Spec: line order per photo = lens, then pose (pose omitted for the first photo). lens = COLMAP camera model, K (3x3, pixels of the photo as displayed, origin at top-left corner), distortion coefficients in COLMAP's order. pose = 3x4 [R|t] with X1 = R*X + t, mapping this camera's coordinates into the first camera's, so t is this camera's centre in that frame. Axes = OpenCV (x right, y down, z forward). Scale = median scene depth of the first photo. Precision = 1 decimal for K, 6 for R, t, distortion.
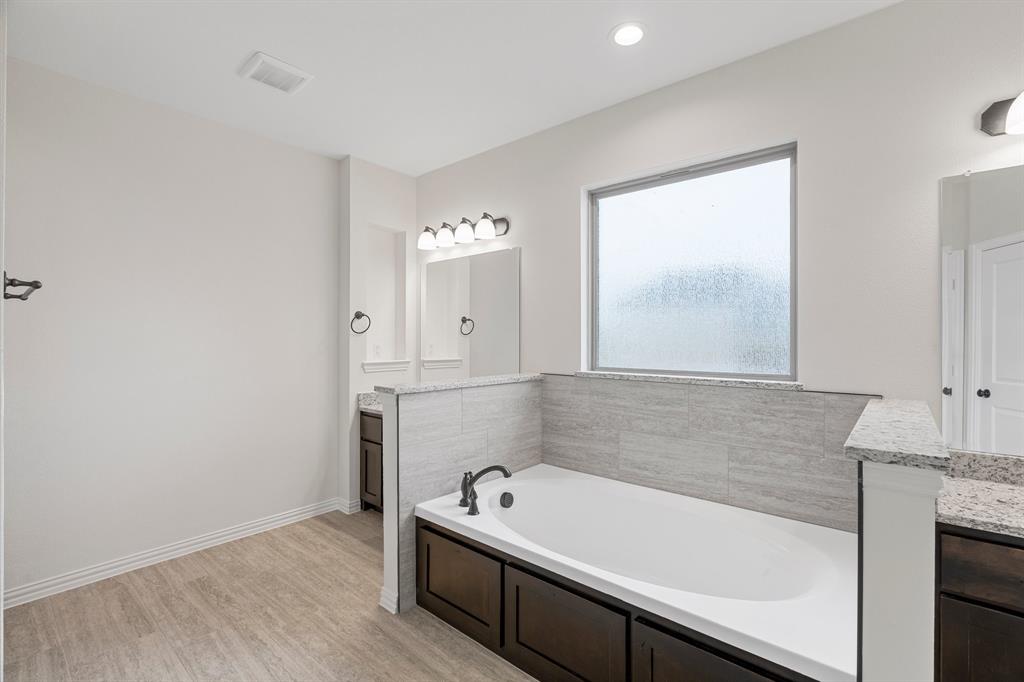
lens RADIAL K [[459.0, 0, 522.7], [0, 459.0, 343.7], [0, 0, 1]] dist [-0.009807, 0.003416]
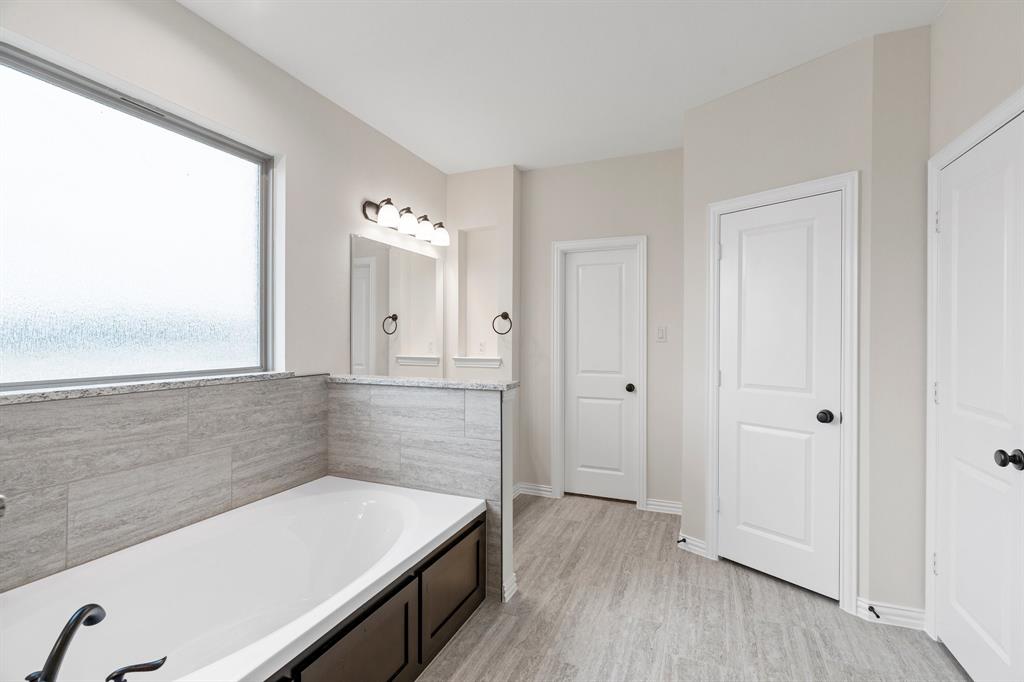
lens RADIAL K [[459.0, 0, 513.3], [0, 459.0, 336.3], [0, 0, 1]] dist [-0.009807, 0.003416]
pose [[-0.298544, -0.003887, 0.954388, -0.616679], [0.000802, 0.999990, 0.004324, -0.006147], [-0.954396, 0.002057, -0.298538, 0.732611]]
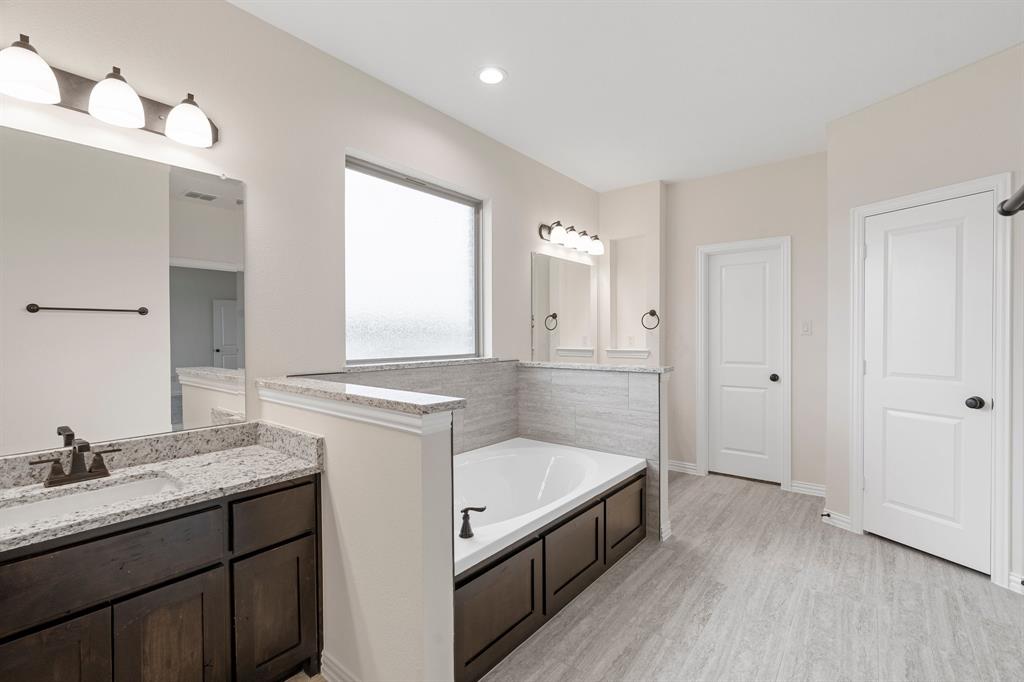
lens RADIAL K [[459.0, 0, 514.1], [0, 459.0, 336.8], [0, 0, 1]] dist [-0.009807, 0.003416]
pose [[-0.029728, -0.011812, 0.999488, -0.902555], [0.008609, 0.999890, 0.012073, -0.002392], [-0.999521, 0.008963, -0.029623, 0.894329]]
